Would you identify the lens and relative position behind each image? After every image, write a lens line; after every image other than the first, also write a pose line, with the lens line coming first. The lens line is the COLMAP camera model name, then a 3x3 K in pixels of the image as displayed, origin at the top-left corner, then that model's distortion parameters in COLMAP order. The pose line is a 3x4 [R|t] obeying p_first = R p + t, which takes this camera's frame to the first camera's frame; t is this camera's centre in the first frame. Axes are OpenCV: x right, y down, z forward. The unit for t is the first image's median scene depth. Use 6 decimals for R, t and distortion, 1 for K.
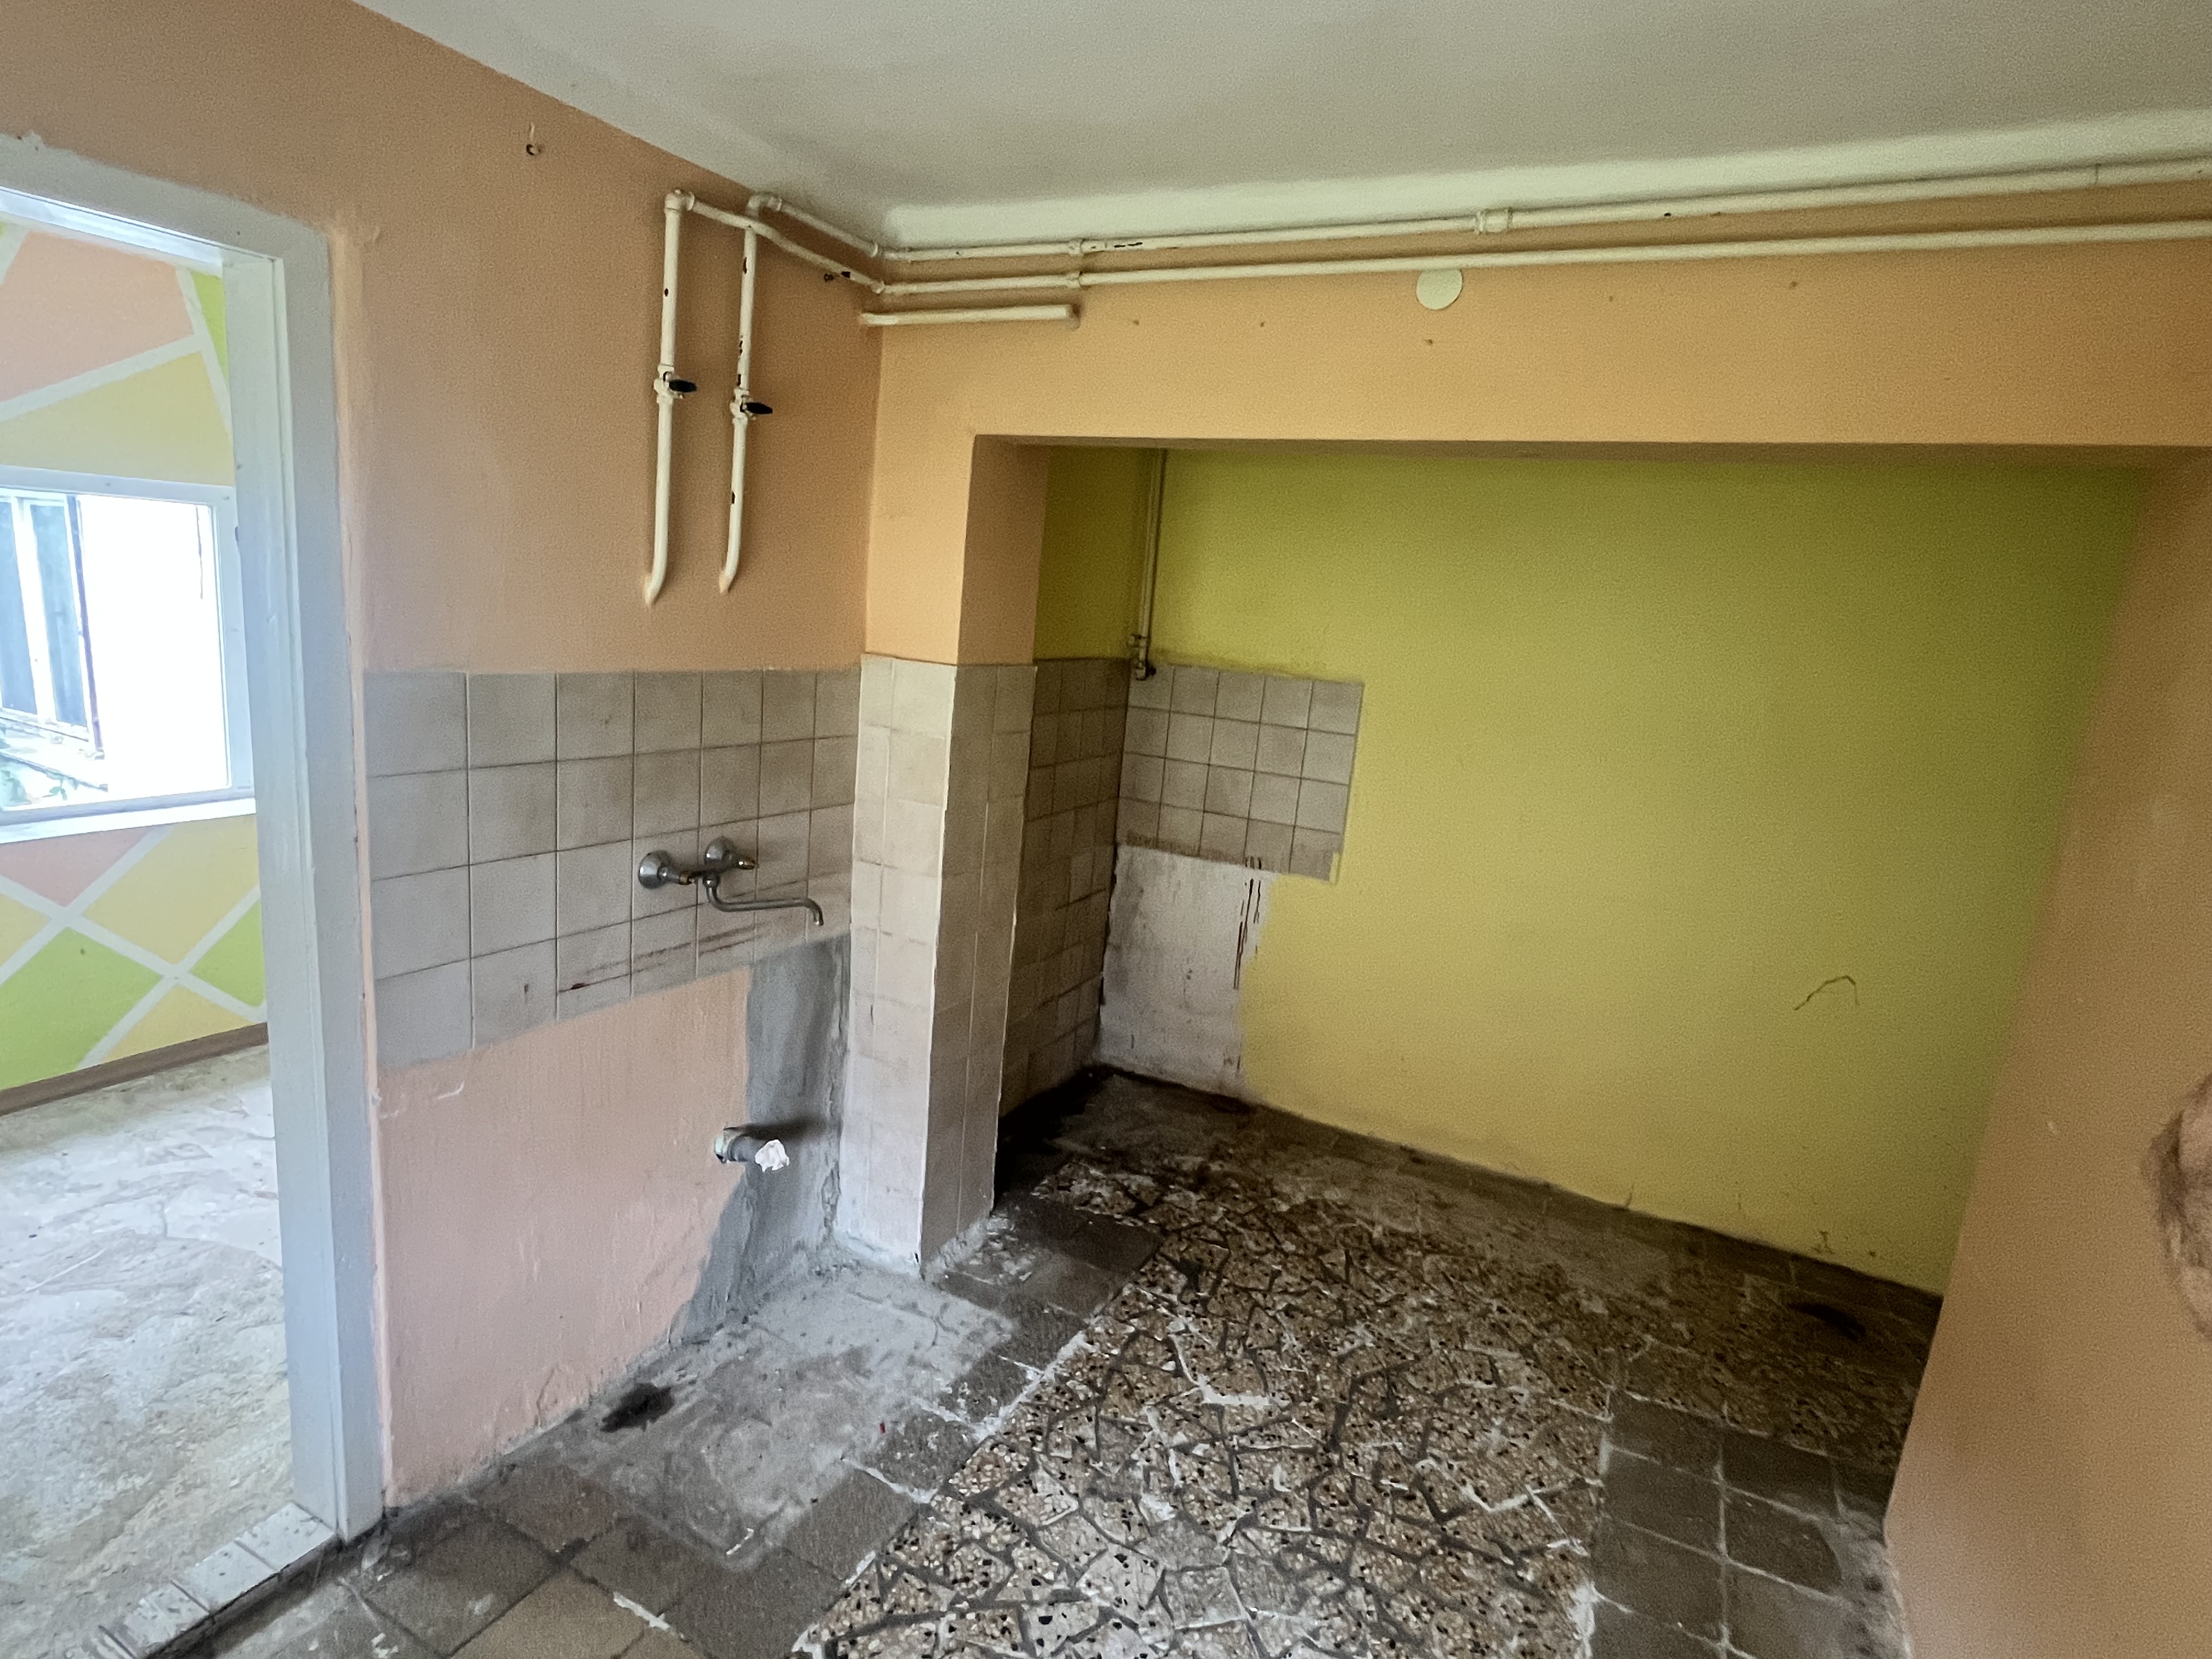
lens RADIAL K [[1162.9, 0, 1097.3], [0, 1162.9, 828.0], [0, 0, 1]] dist [-0.001562, -0.000115]
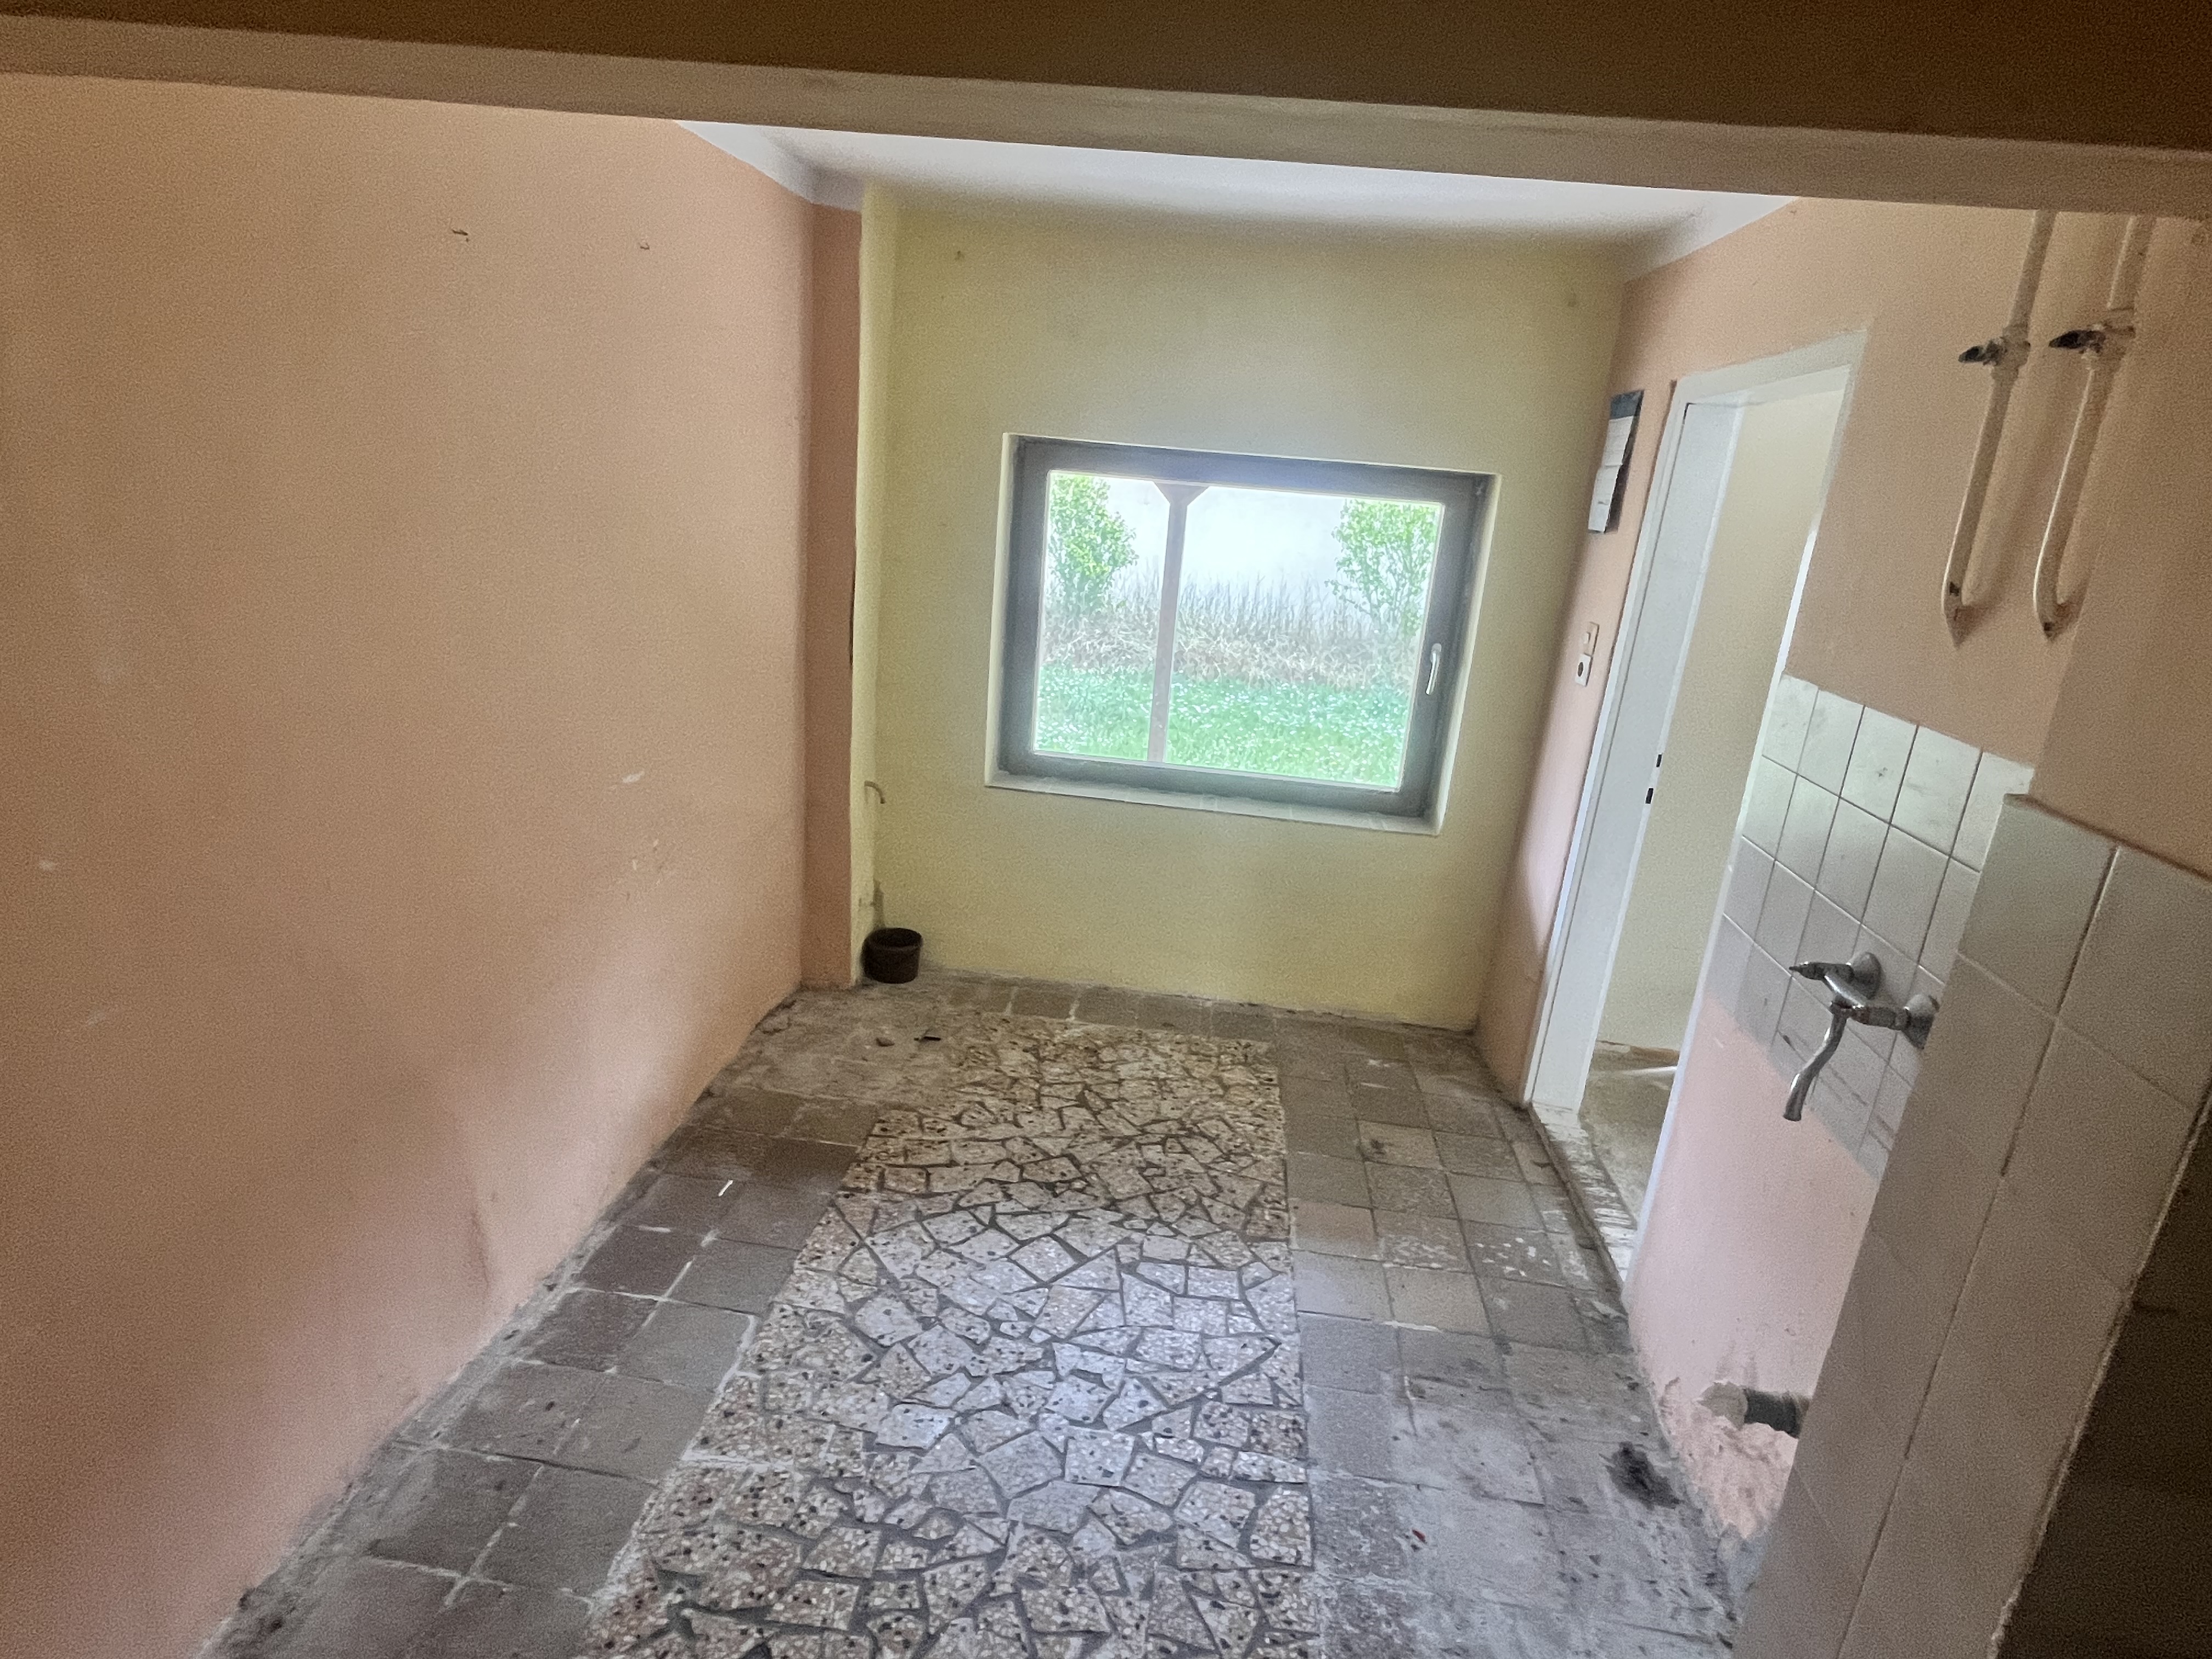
lens RADIAL K [[1162.9, 0, 1097.3], [0, 1162.9, 828.0], [0, 0, 1]] dist [-0.001562, -0.000115]
pose [[-0.920591, -0.050867, -0.387200, 0.440500], [-0.225593, 0.878588, 0.420940, -0.284045], [0.318778, 0.474863, -0.820296, 1.530743]]
